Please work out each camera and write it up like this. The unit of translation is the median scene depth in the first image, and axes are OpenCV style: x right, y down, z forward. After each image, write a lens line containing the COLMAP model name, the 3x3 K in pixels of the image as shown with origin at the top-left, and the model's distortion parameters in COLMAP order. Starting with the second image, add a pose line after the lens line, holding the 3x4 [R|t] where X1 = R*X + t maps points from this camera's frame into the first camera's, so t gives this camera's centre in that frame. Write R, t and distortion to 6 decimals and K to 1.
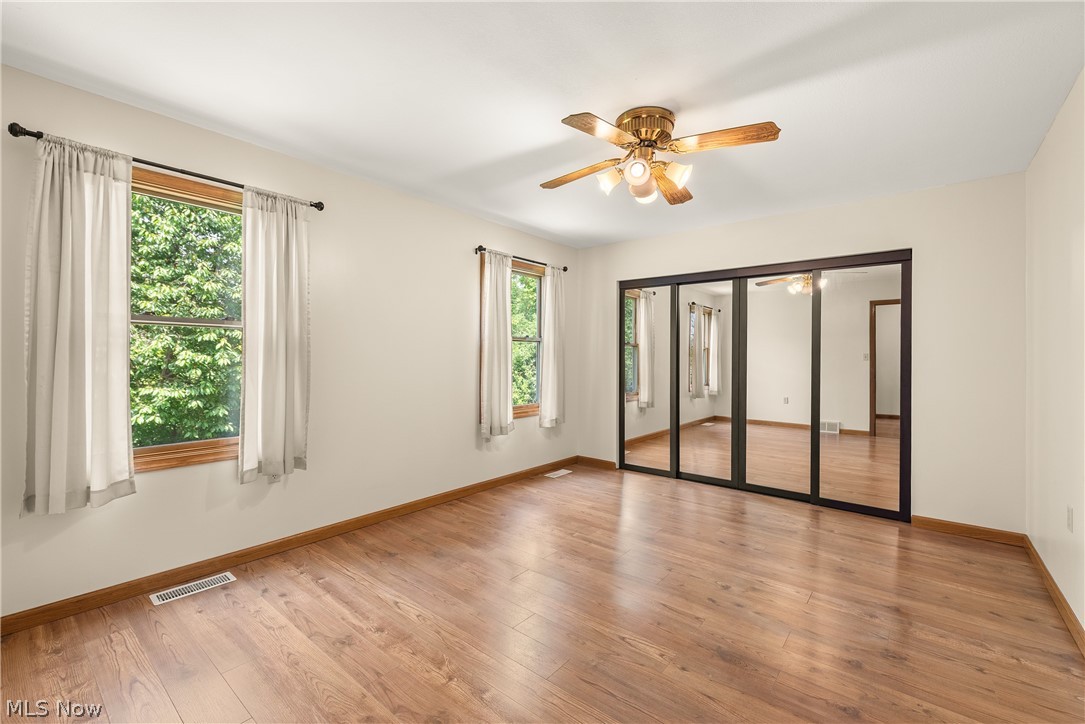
lens RADIAL K [[462.8, 0, 542.5], [0, 462.8, 362.0], [0, 0, 1]] dist [0.001186, 0.000127]
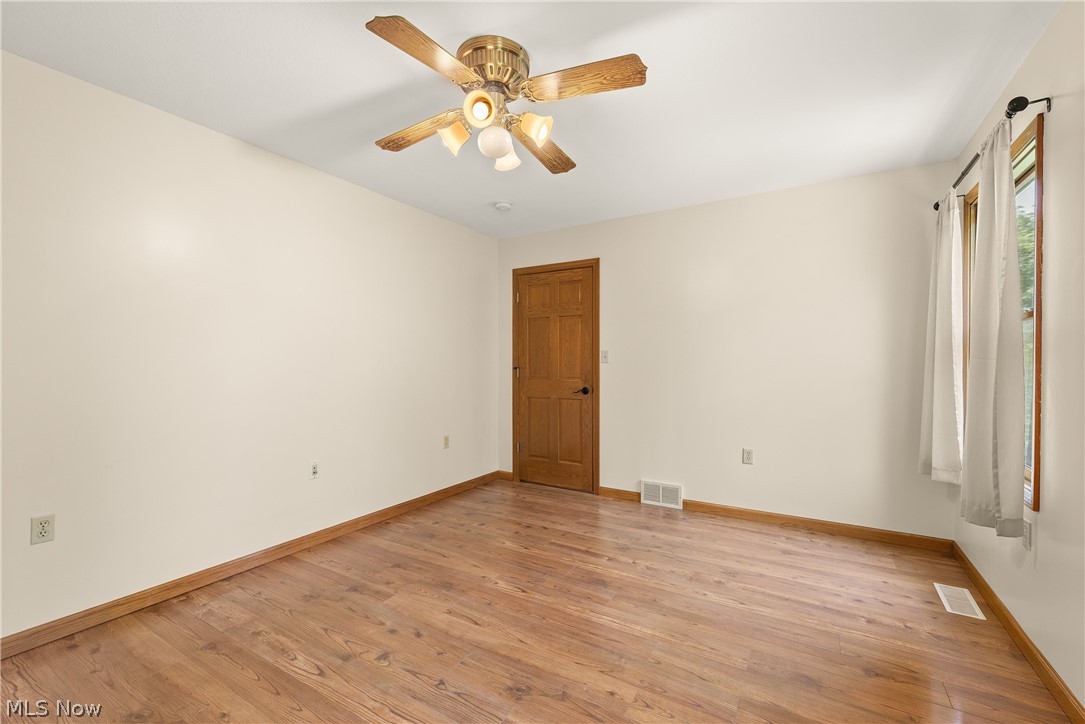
lens RADIAL K [[462.8, 0, 542.5], [0, 462.8, 362.0], [0, 0, 1]] dist [0.001186, 0.000127]
pose [[-0.989240, -0.006405, -0.146164, 0.269096], [-0.008221, 0.999896, 0.011821, -0.016572], [0.146073, 0.012896, -0.989190, 1.935820]]
